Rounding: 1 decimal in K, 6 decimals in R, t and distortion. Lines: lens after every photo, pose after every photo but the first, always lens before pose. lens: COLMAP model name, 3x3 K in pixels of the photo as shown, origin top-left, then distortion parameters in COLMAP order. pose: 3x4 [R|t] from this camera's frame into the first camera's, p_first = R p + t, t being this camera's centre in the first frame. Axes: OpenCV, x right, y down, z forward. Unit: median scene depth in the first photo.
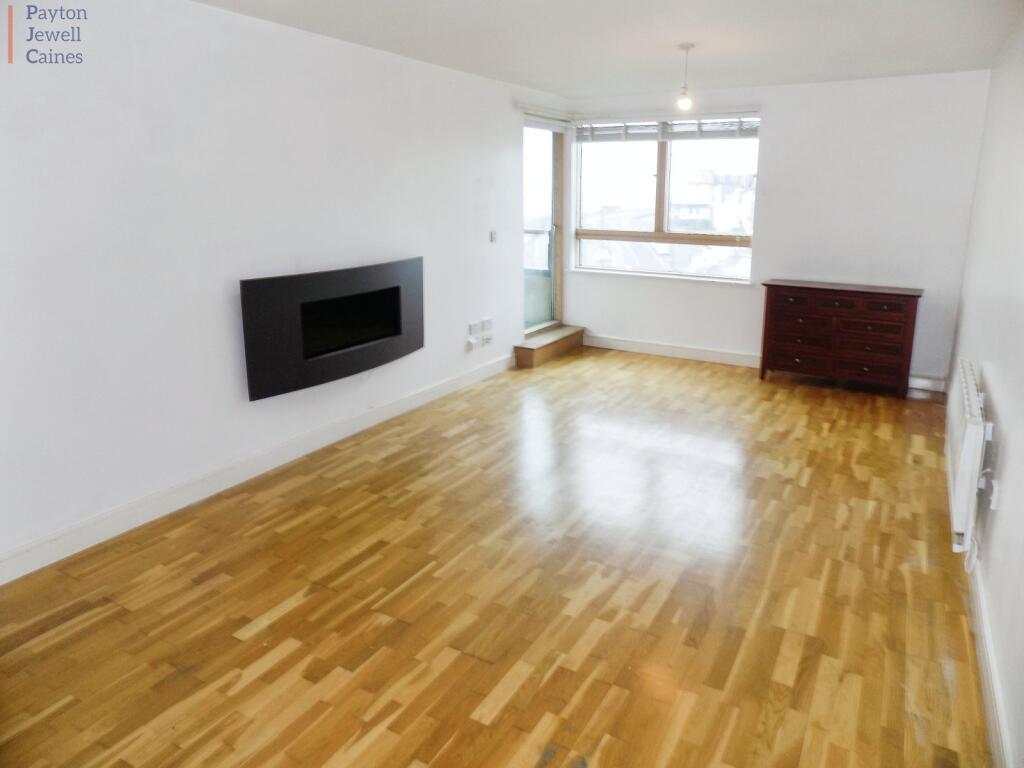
lens RADIAL K [[696.4, 0, 514.5], [0, 696.4, 386.1], [0, 0, 1]] dist [-0.041814, 0.056082]
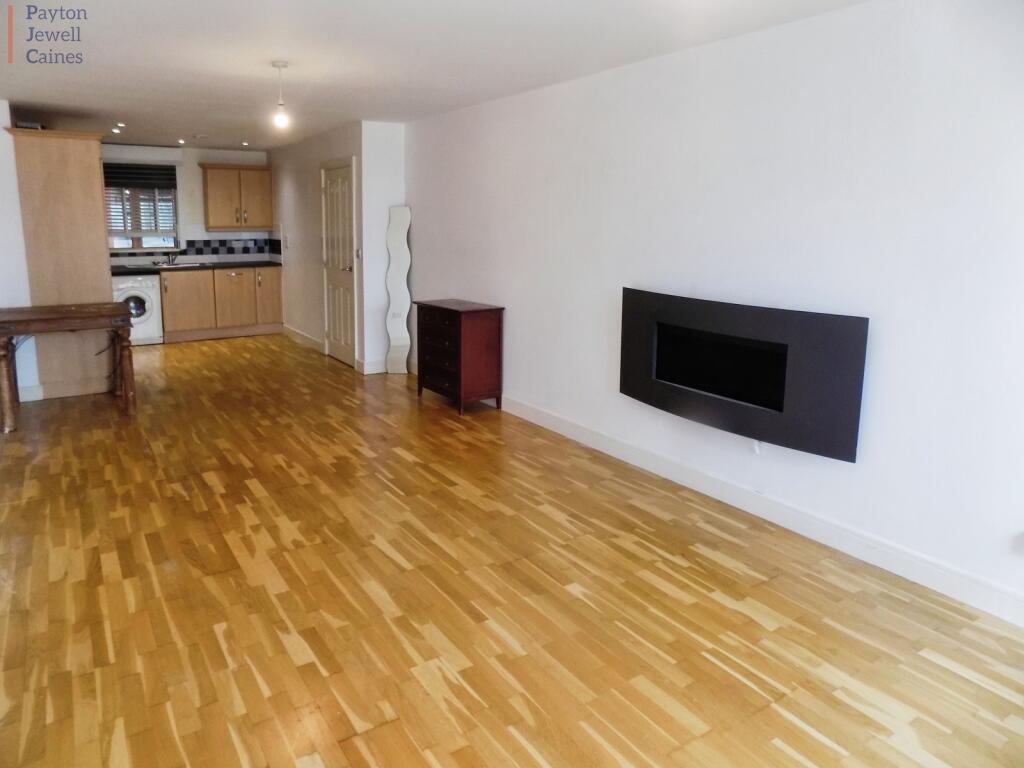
lens RADIAL K [[696.4, 0, 514.5], [0, 696.4, 381.2], [0, 0, 1]] dist [-0.041814, 0.056082]
pose [[-0.459650, 0.195361, -0.866346, 0.924240], [-0.240052, 0.911863, 0.332987, -0.446539], [0.855042, 0.361026, -0.372241, 1.677606]]
